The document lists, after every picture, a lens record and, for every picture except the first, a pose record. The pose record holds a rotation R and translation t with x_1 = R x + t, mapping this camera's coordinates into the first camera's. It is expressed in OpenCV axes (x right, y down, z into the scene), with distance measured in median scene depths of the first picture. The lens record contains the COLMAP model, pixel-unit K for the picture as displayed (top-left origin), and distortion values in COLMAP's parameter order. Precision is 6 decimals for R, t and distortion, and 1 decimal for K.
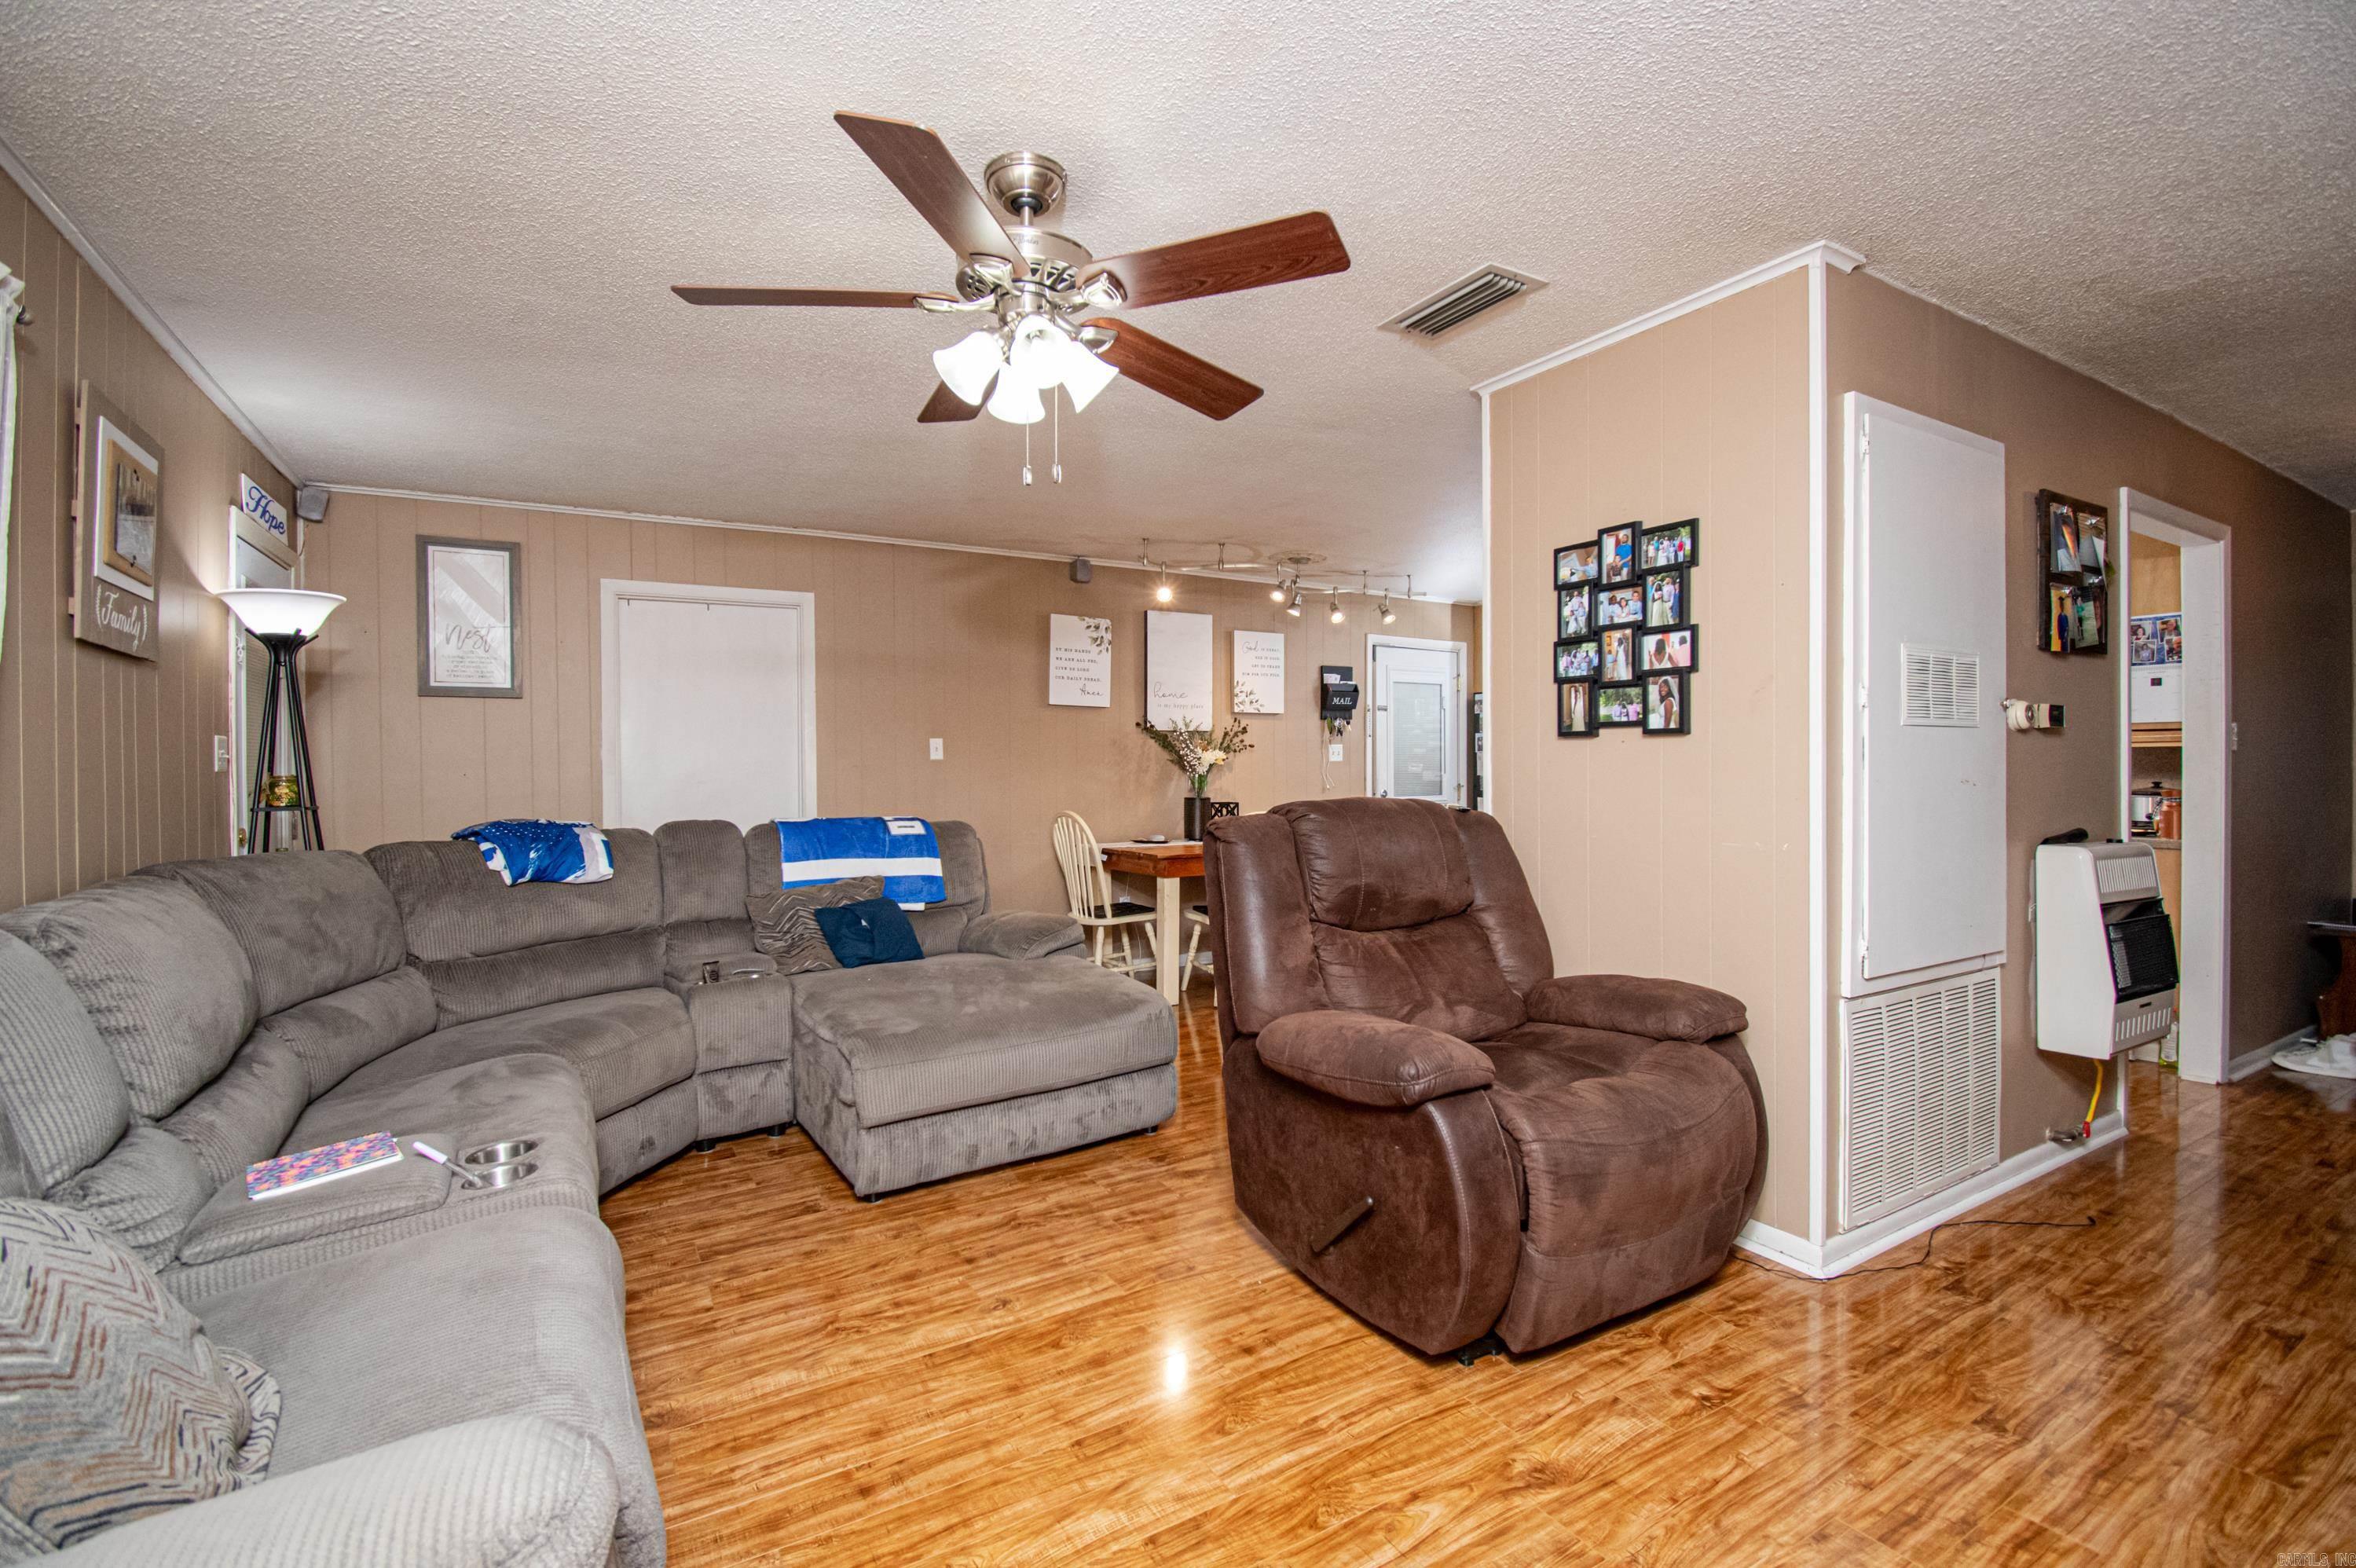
lens RADIAL K [[1049.2, 0, 1180.6], [0, 1049.2, 772.9], [0, 0, 1]] dist [-0.000519, -0.000029]
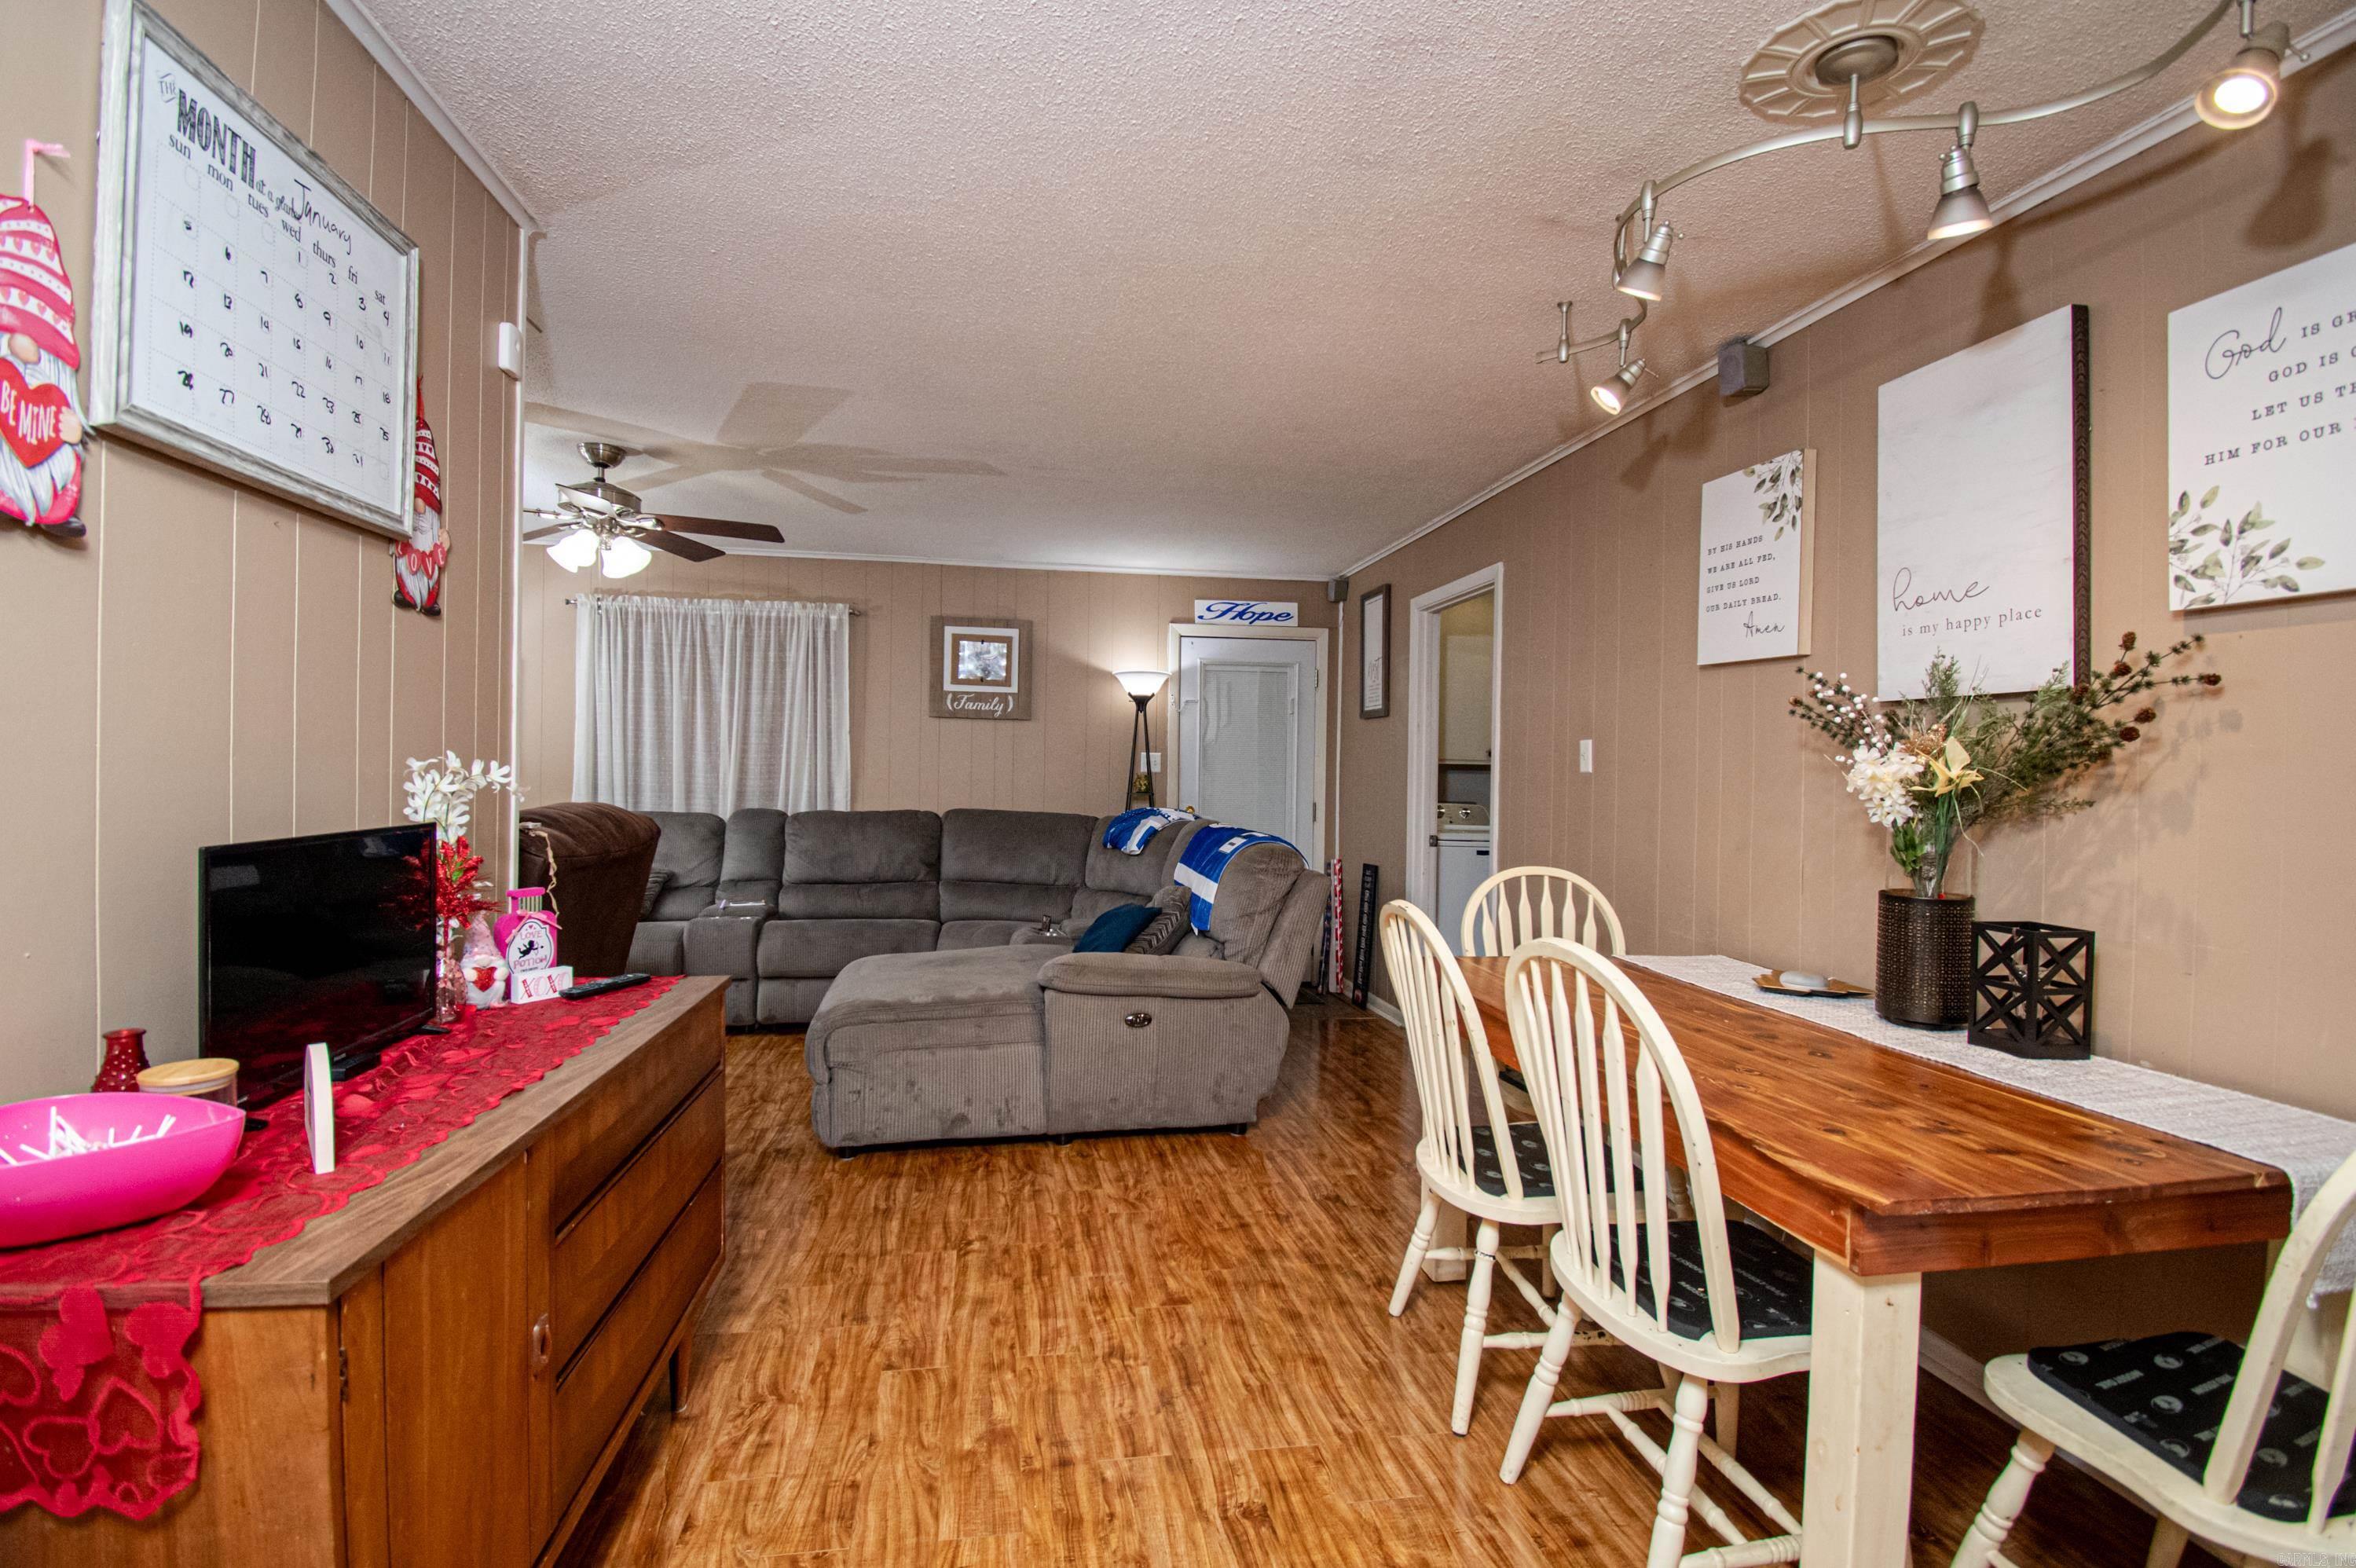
lens RADIAL K [[1049.2, 0, 1179.6], [0, 1049.2, 766.4], [0, 0, 1]] dist [-0.000519, -0.000029]
pose [[-0.361099, 0.005809, -0.932509, 0.424979], [-0.015789, 0.999799, 0.012343, -0.018675], [0.932394, 0.019180, -0.360935, 0.927358]]
